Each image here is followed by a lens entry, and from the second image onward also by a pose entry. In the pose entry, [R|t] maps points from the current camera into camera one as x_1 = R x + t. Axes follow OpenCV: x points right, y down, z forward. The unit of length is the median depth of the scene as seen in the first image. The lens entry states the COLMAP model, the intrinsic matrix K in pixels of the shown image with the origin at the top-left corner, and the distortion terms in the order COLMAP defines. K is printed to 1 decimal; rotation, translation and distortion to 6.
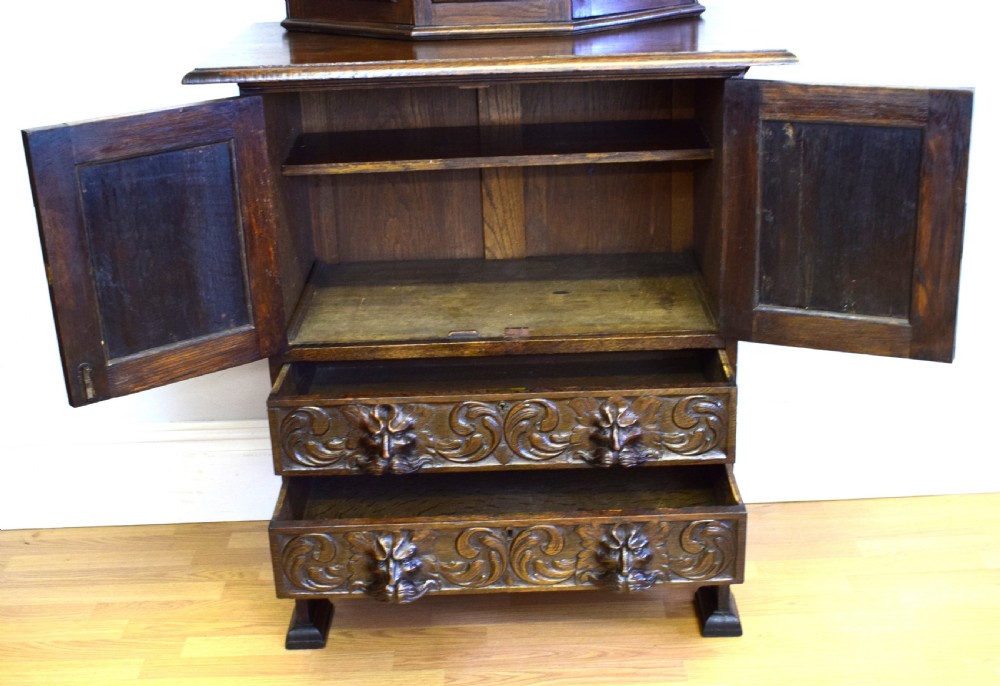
lens RADIAL K [[1324.5, 0, 500.0], [0, 1324.5, 343.0], [0, 0, 1]] dist [-0.027224, -0.031646]
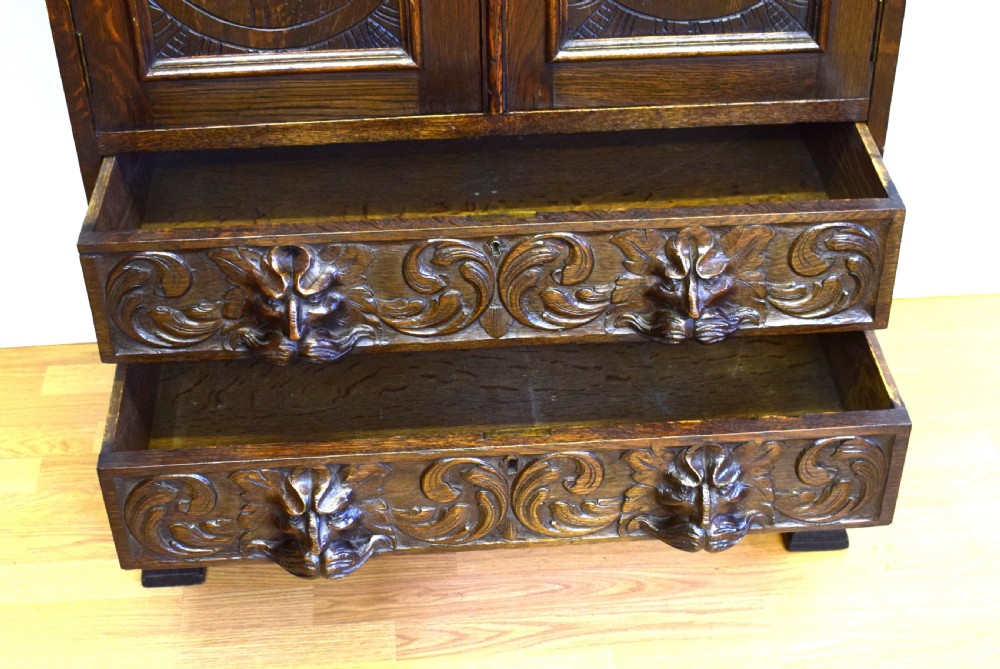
lens RADIAL K [[1568.8, 0, 500.4], [0, 1568.8, 418.9], [0, 0, 1]] dist [-0.040011, -0.087567]
pose [[0.997620, -0.024591, 0.064410, -0.041578], [0.004098, 0.953724, 0.300656, -0.083561], [-0.068823, -0.299677, 0.951555, 0.335069]]
